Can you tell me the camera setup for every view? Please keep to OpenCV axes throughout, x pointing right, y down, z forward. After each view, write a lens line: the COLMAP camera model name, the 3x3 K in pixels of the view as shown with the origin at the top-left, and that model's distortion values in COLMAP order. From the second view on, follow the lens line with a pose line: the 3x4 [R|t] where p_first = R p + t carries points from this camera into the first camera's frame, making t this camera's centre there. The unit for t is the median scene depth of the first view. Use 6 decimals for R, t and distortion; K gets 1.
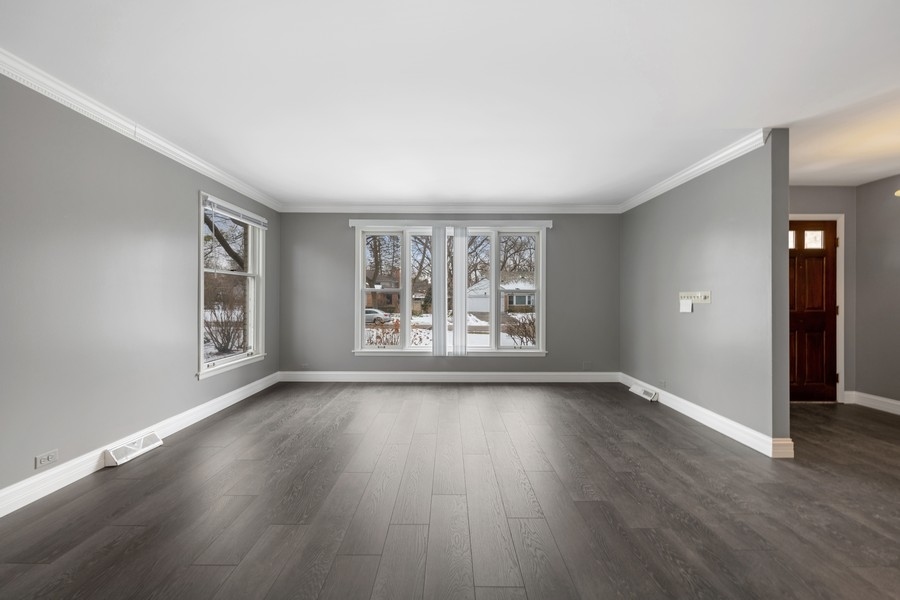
lens RADIAL K [[354.2, 0, 448.3], [0, 354.2, 295.4], [0, 0, 1]] dist [0.004477, -0.000909]
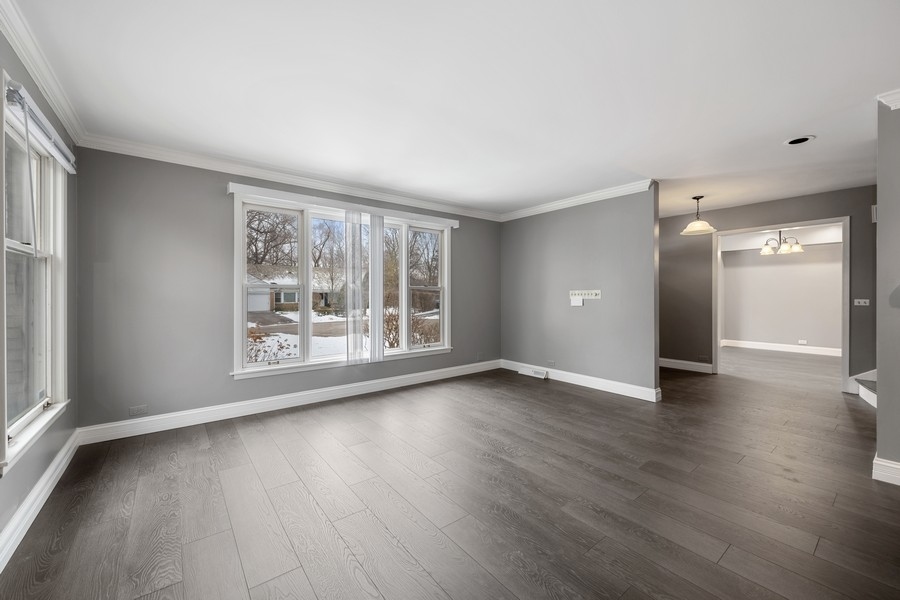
lens RADIAL K [[354.2, 0, 449.0], [0, 354.2, 295.6], [0, 0, 1]] dist [0.004477, -0.000909]
pose [[0.787714, -0.006065, 0.616011, -0.376346], [-0.000118, 0.999950, 0.009997, -0.002309], [-0.616041, -0.007948, 0.787674, 0.202186]]
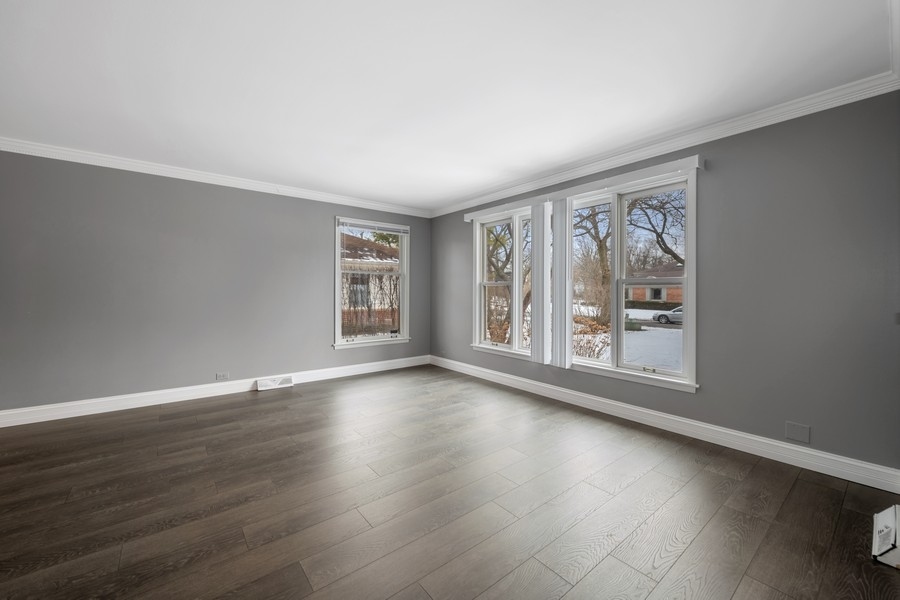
lens RADIAL K [[354.2, 0, 449.9], [0, 354.2, 292.4], [0, 0, 1]] dist [0.004477, -0.000909]
pose [[0.620644, -0.000203, -0.784092, 0.499286], [0.005119, 0.999980, 0.003792, 0.004378], [0.784076, -0.006368, 0.620632, 0.345052]]
